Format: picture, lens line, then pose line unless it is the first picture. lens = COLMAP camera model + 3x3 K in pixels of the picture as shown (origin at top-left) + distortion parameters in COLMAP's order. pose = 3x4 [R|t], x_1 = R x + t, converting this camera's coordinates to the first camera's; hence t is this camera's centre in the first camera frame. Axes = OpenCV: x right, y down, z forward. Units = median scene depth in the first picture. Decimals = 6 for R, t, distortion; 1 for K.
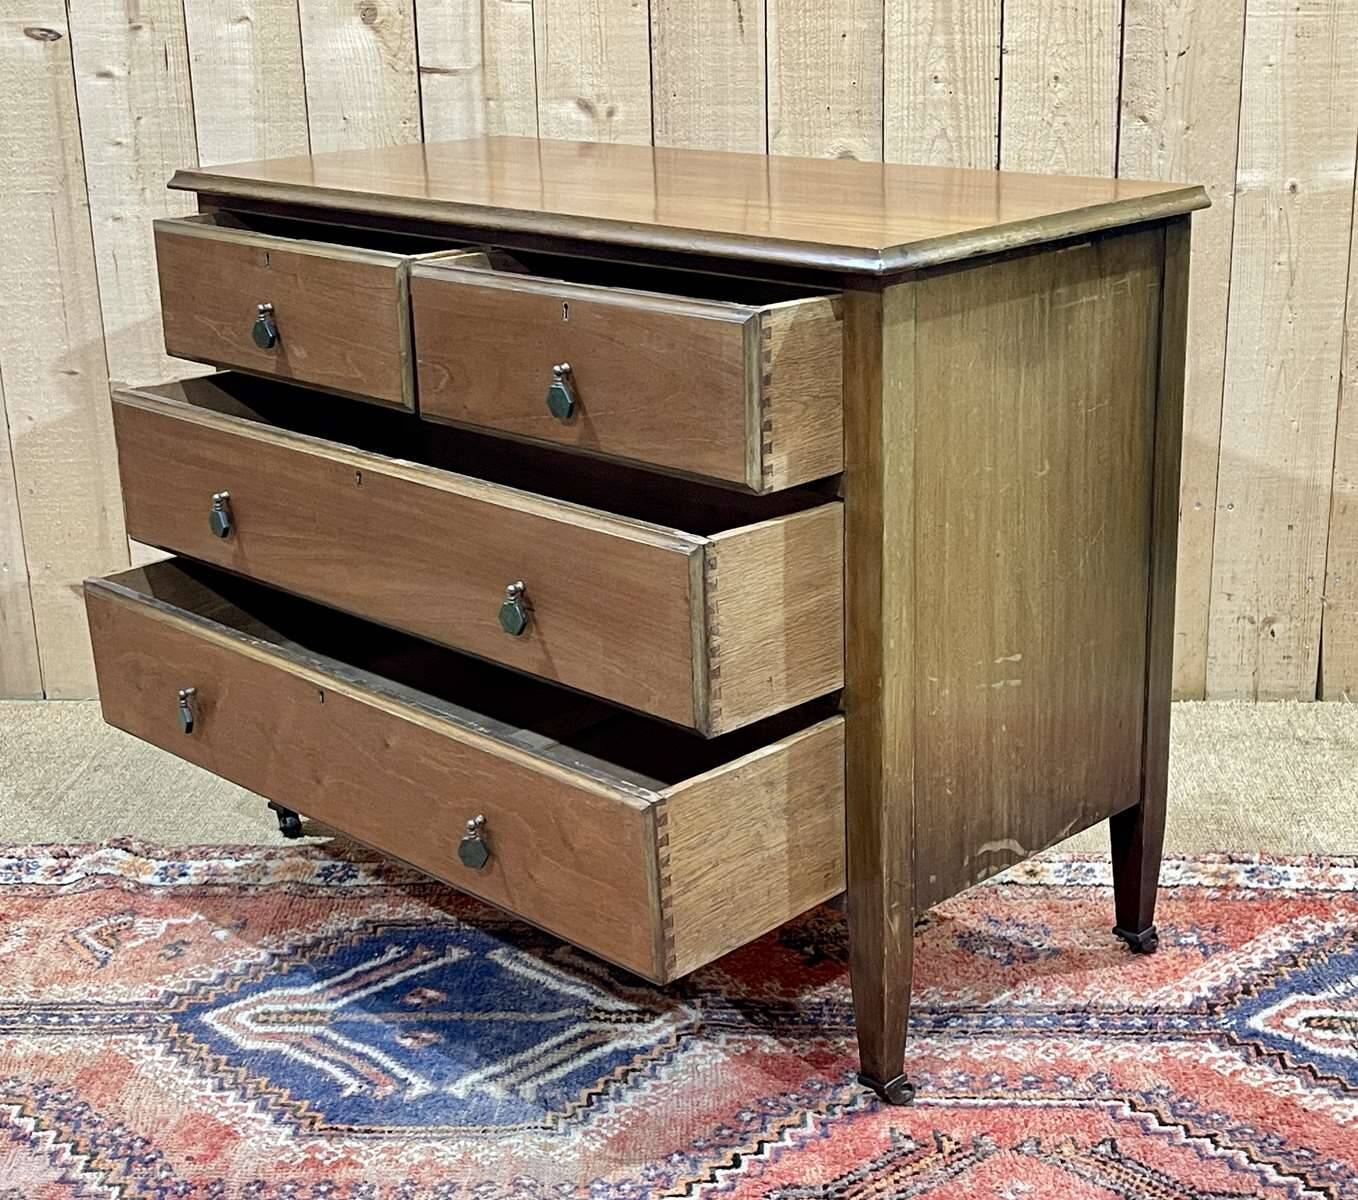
lens RADIAL K [[2127.6, 0, 688.9], [0, 2127.6, 608.3], [0, 0, 1]] dist [0.043023, 0.000000]
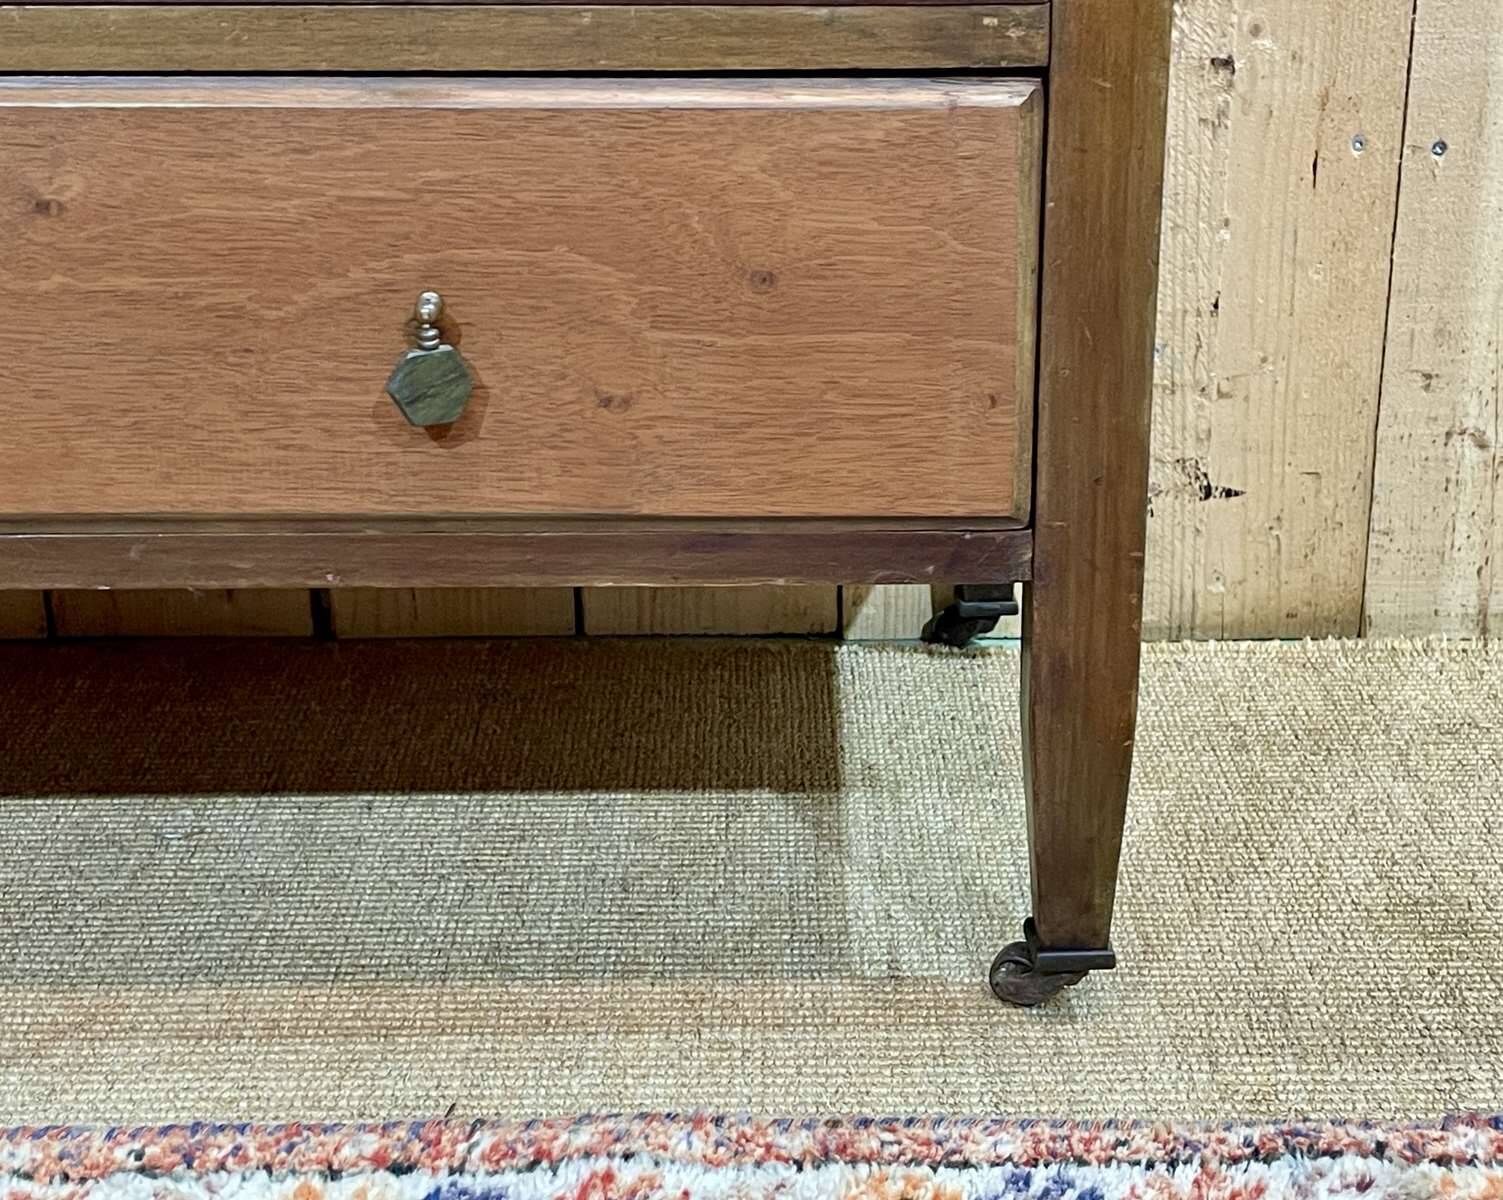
lens RADIAL K [[2501.0, 0, 804.2], [0, 2501.0, 620.0], [0, 0, 1]] dist [0.072043, 0.000000]
pose [[0.997104, -0.005741, 0.075830, 0.125732], [0.002309, 0.998972, 0.045270, 0.022782], [-0.076012, -0.044964, 0.996093, 0.675238]]
